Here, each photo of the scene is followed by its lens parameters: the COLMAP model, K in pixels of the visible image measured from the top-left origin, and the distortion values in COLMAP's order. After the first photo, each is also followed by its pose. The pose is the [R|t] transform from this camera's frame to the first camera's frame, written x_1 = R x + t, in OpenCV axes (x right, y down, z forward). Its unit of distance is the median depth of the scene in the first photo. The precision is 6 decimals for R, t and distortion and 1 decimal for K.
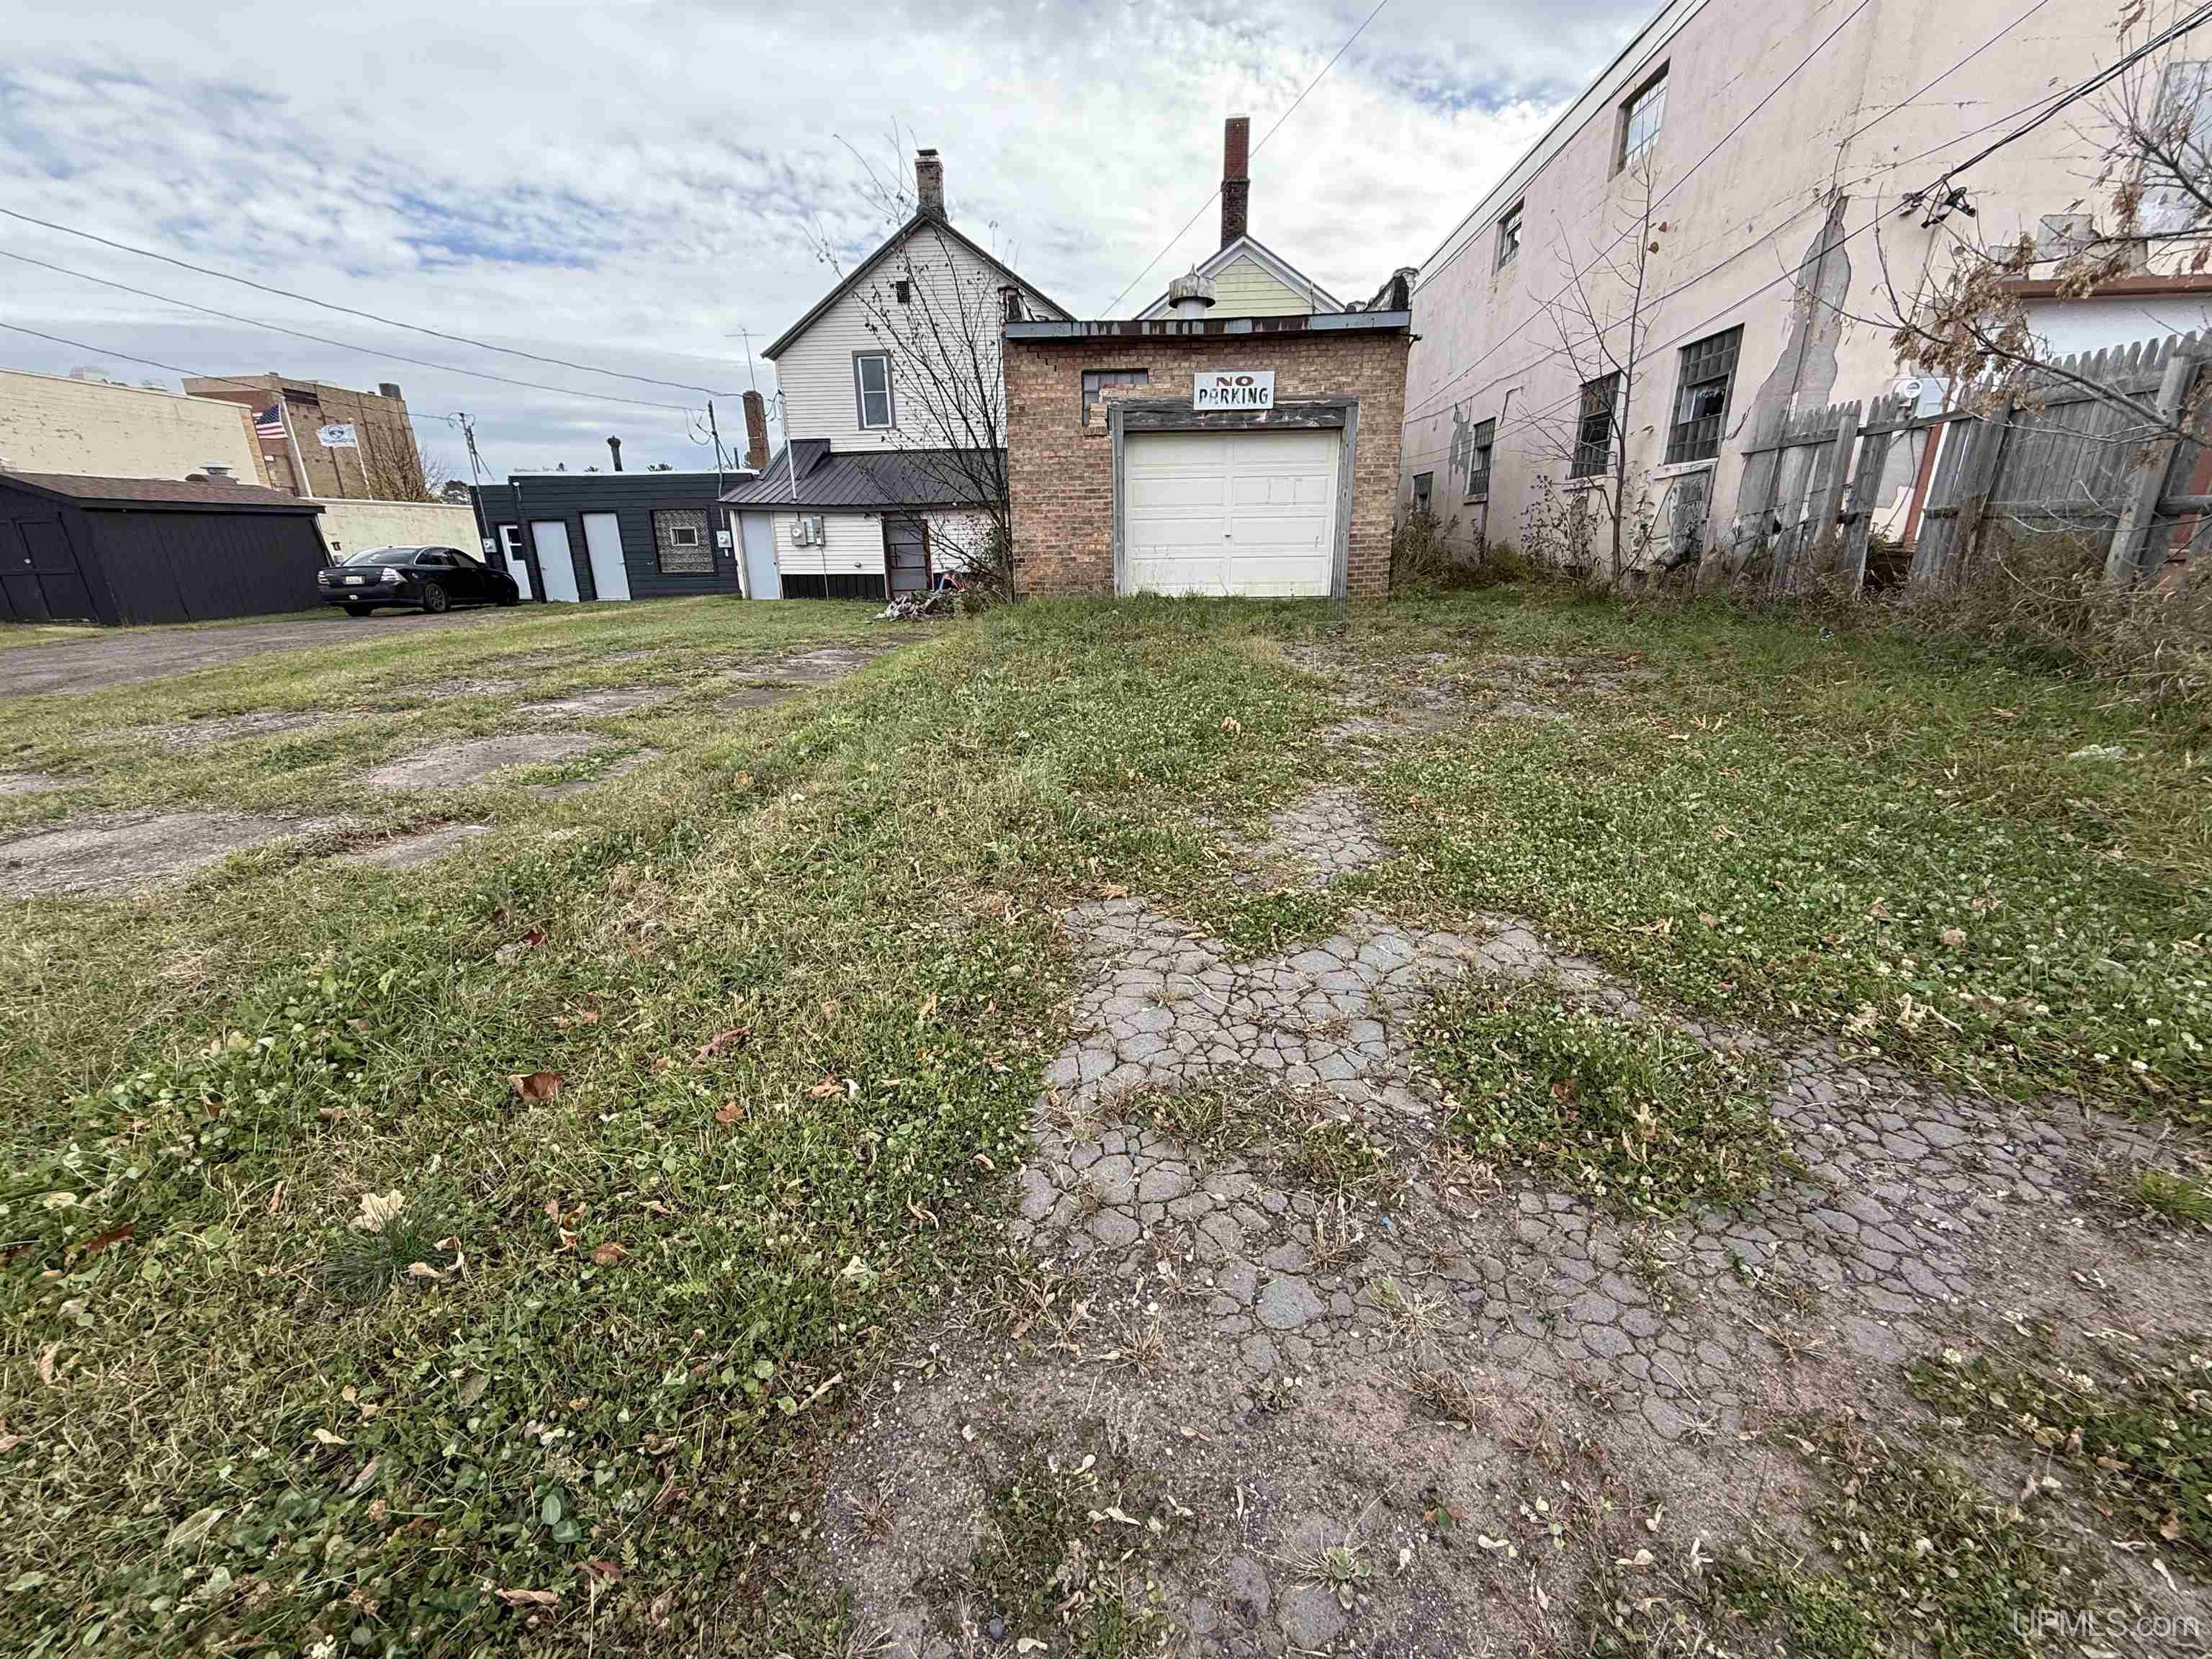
lens RADIAL K [[879.4, 0, 1107.9], [0, 879.4, 824.2], [0, 0, 1]] dist [-0.007631, -0.000914]
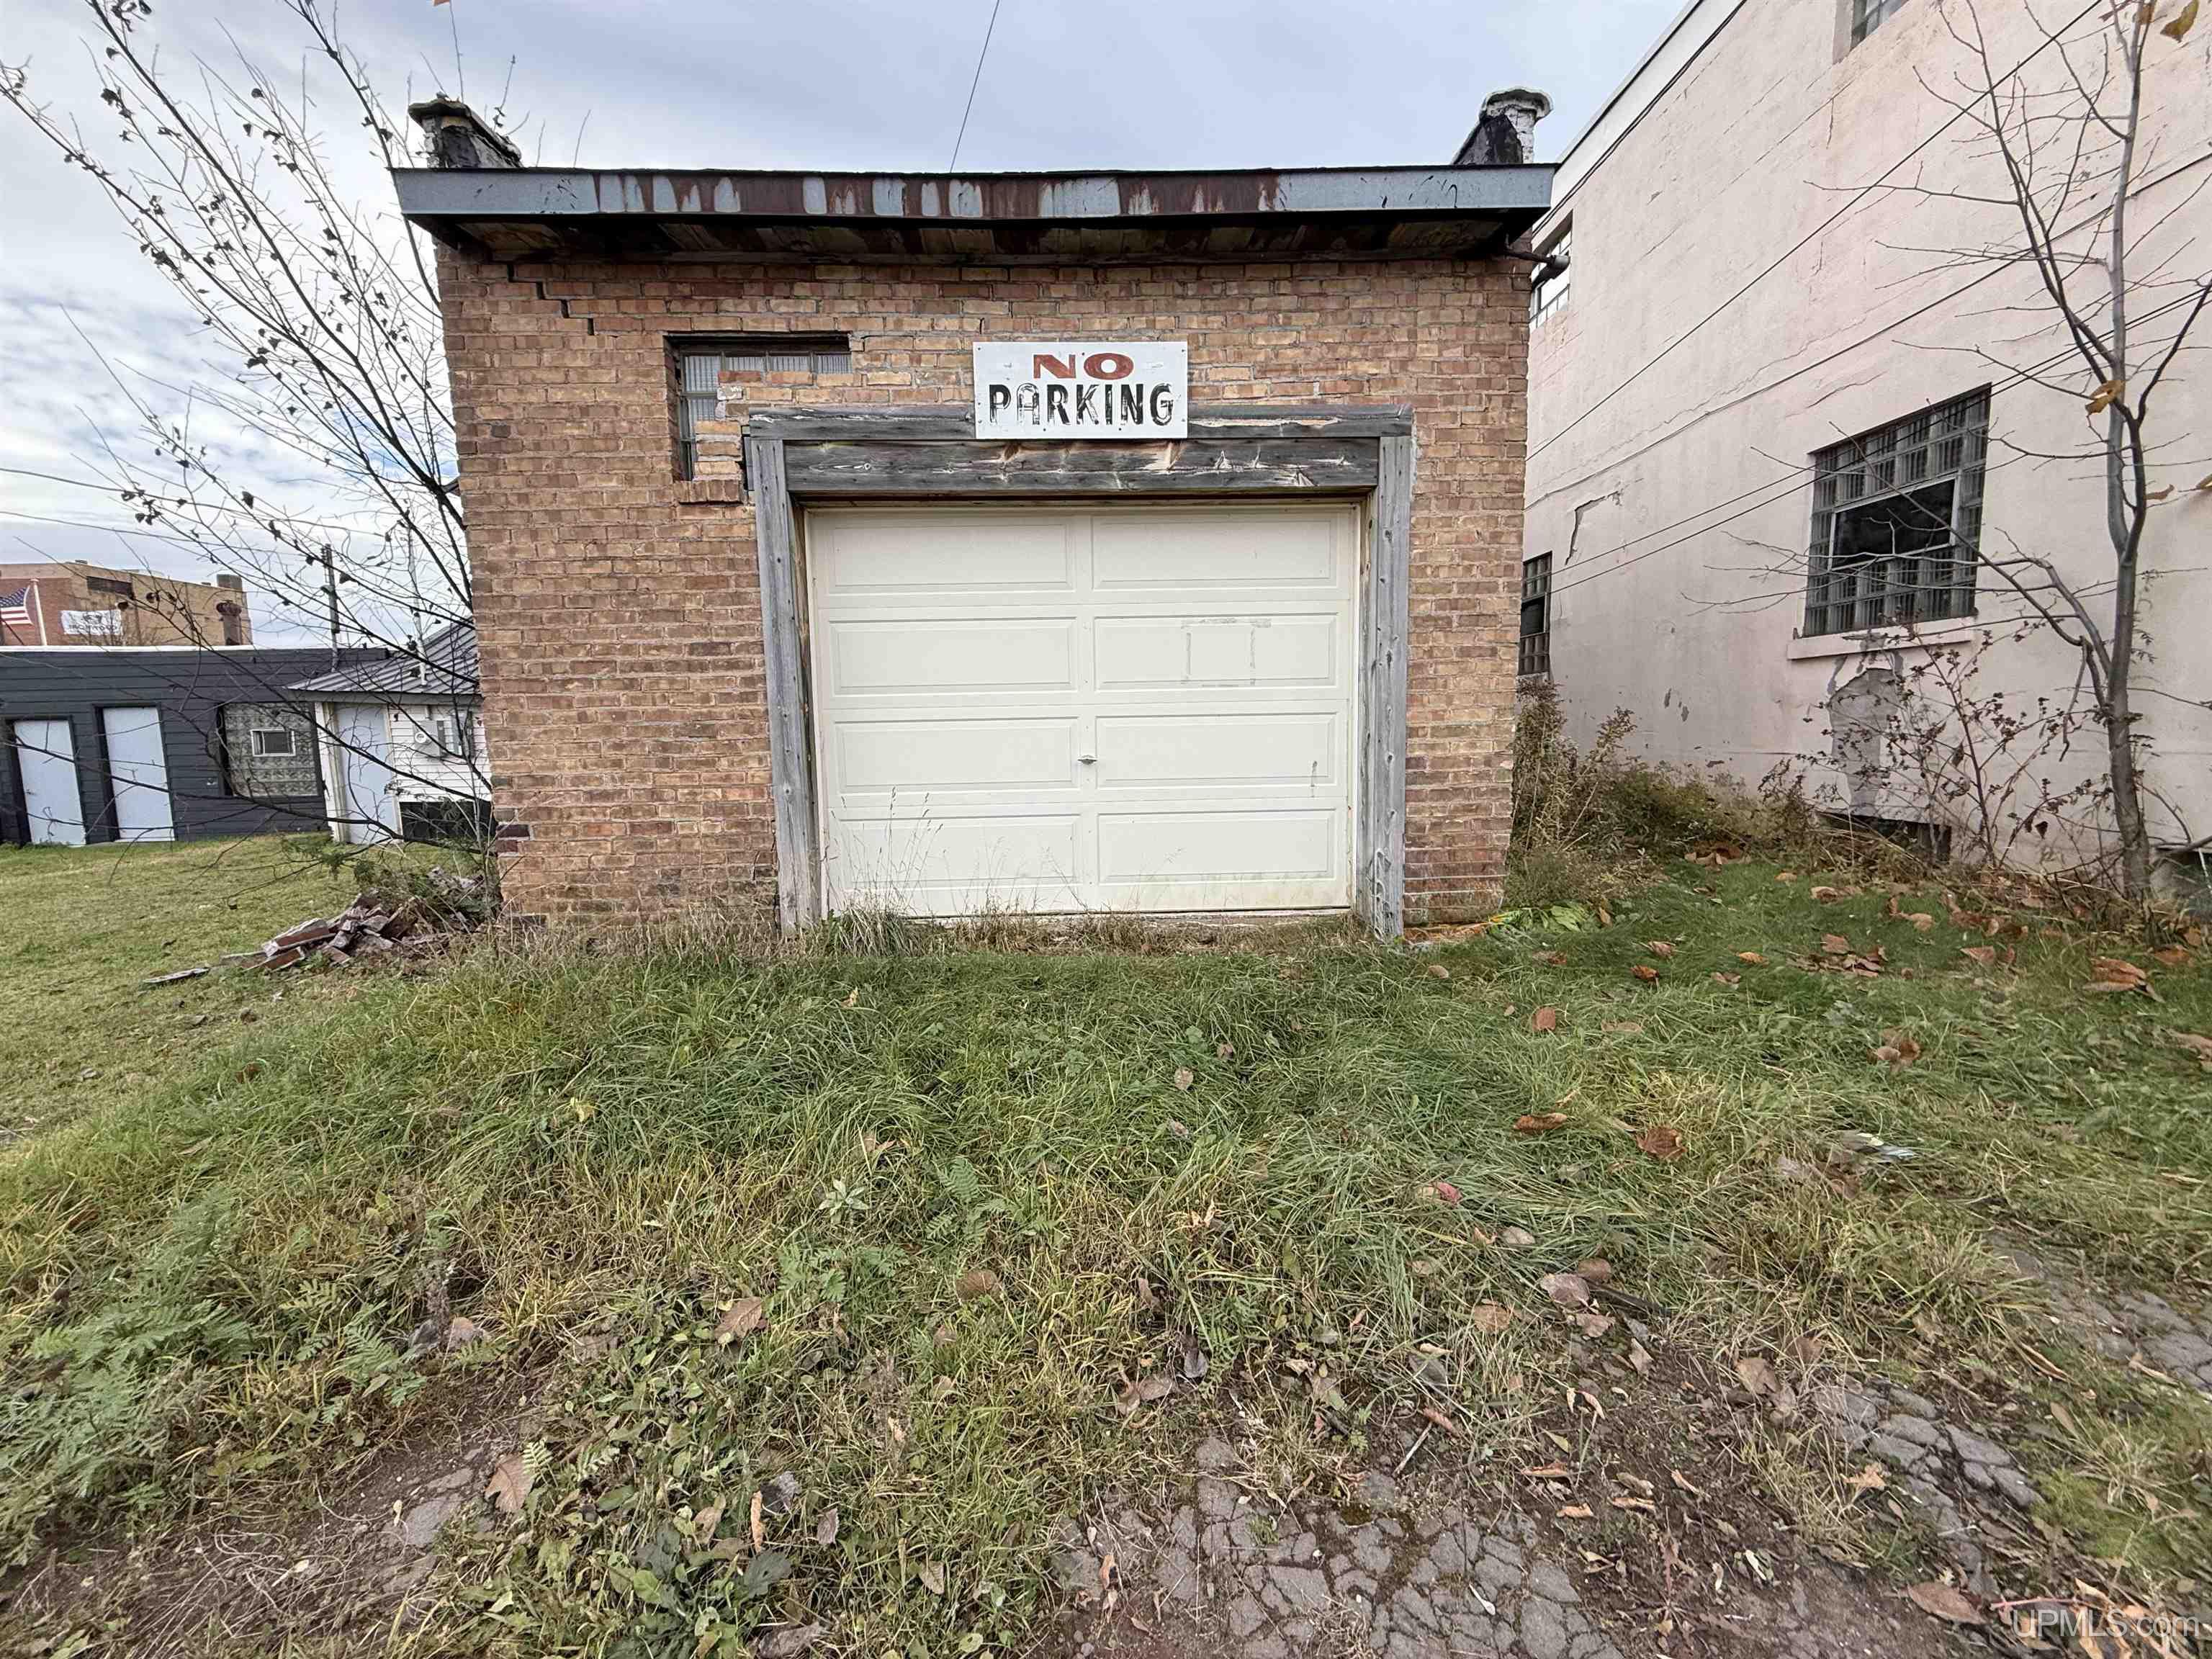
lens RADIAL K [[879.4, 0, 1107.0], [0, 879.4, 831.1], [0, 0, 1]] dist [-0.007631, -0.000914]
pose [[0.995411, -0.014877, 0.094524, 0.114797], [0.033306, 0.979935, -0.196514, -0.234935], [-0.089704, 0.198761, 0.975934, 0.664766]]
